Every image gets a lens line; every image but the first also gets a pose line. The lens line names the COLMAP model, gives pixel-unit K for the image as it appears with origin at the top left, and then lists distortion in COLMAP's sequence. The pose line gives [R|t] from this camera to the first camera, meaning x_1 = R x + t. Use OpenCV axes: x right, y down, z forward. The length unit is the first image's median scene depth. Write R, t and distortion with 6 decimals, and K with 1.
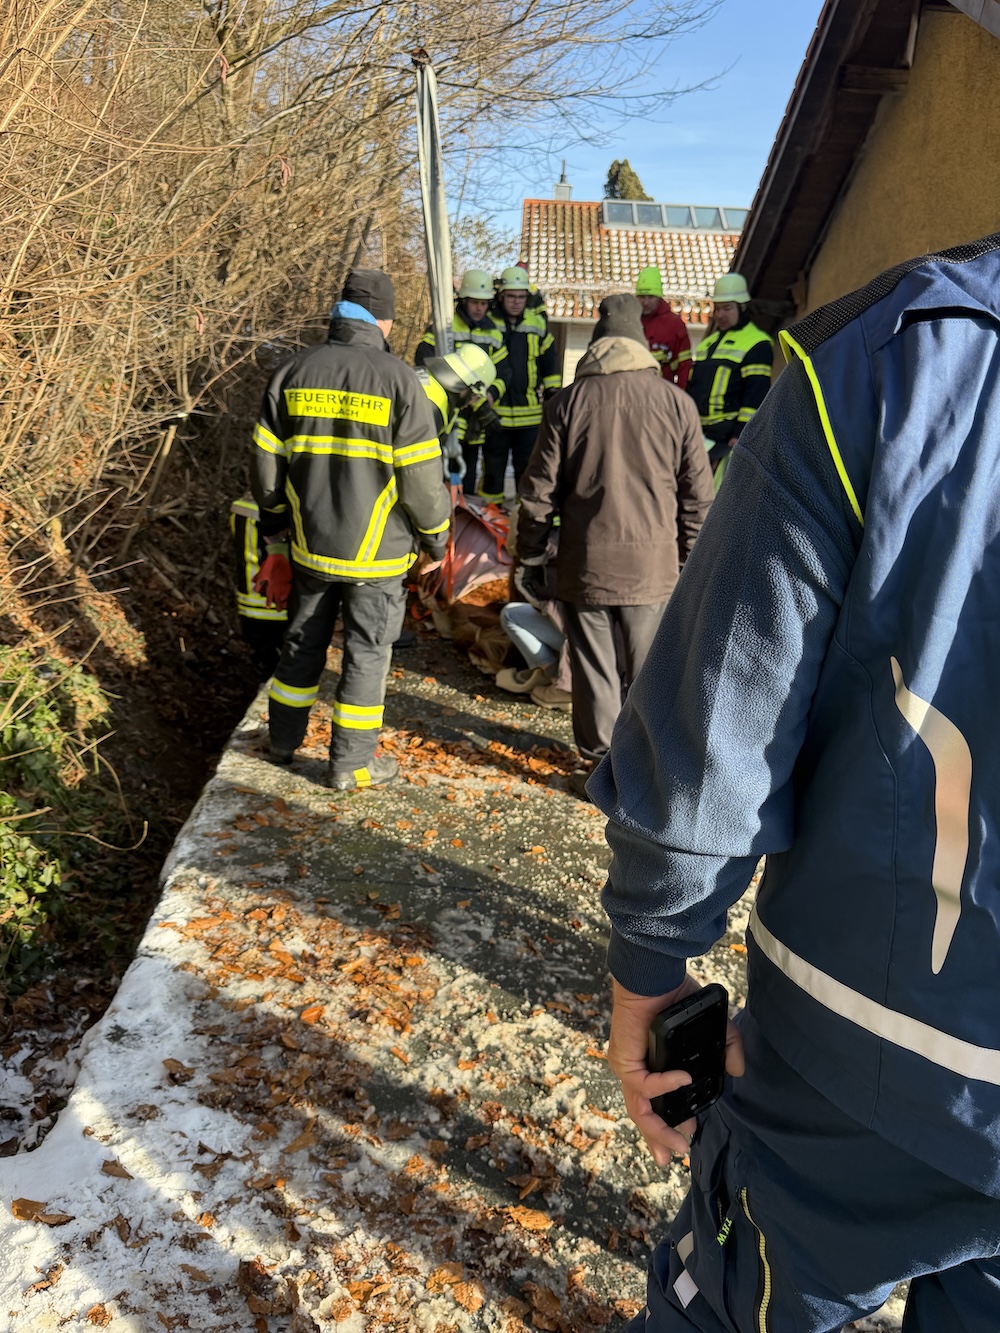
lens RADIAL K [[1056.8, 0, 488.7], [0, 1056.8, 678.4], [0, 0, 1]] dist [0.037231, -0.072790]
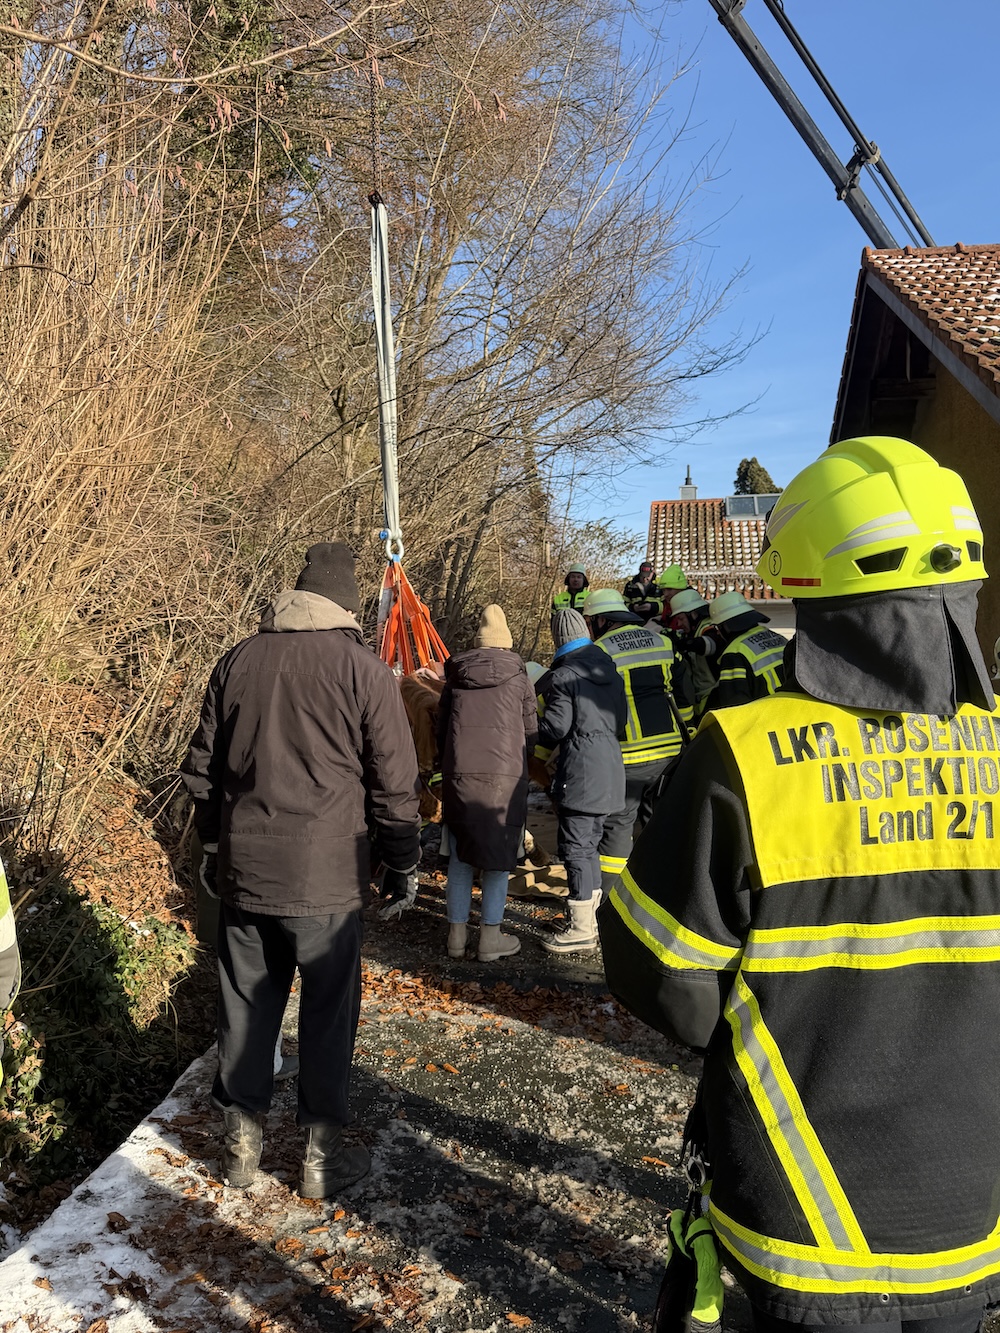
lens RADIAL K [[1056.8, 0, 486.7], [0, 1056.8, 689.0], [0, 0, 1]] dist [0.037231, -0.072790]
pose [[0.985707, -0.050075, -0.160855, 0.081107], [0.008612, 0.968534, -0.248732, 0.015897], [0.168248, 0.243792, 0.955122, -0.061871]]
